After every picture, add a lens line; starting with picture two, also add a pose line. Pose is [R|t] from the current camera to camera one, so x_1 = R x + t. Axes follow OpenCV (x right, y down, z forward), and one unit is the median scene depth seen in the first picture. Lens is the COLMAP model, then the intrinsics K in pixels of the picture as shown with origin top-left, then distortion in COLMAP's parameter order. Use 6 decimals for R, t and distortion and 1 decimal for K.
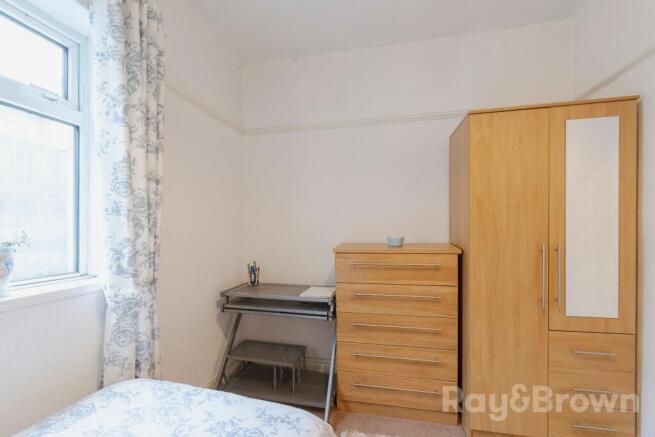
lens RADIAL K [[290.1, 0, 322.3], [0, 290.1, 224.0], [0, 0, 1]] dist [0.006297, -0.003372]
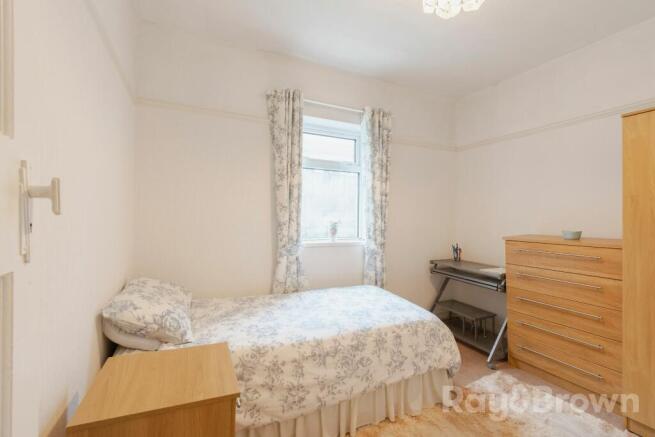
lens RADIAL K [[290.1, 0, 327.5], [0, 290.1, 216.3], [0, 0, 1]] dist [0.006297, -0.003372]
pose [[0.617472, 0.013293, -0.786481, 0.782456], [-0.009495, 0.999910, 0.009445, -0.016240], [0.786536, 0.001636, 0.617542, -0.580355]]
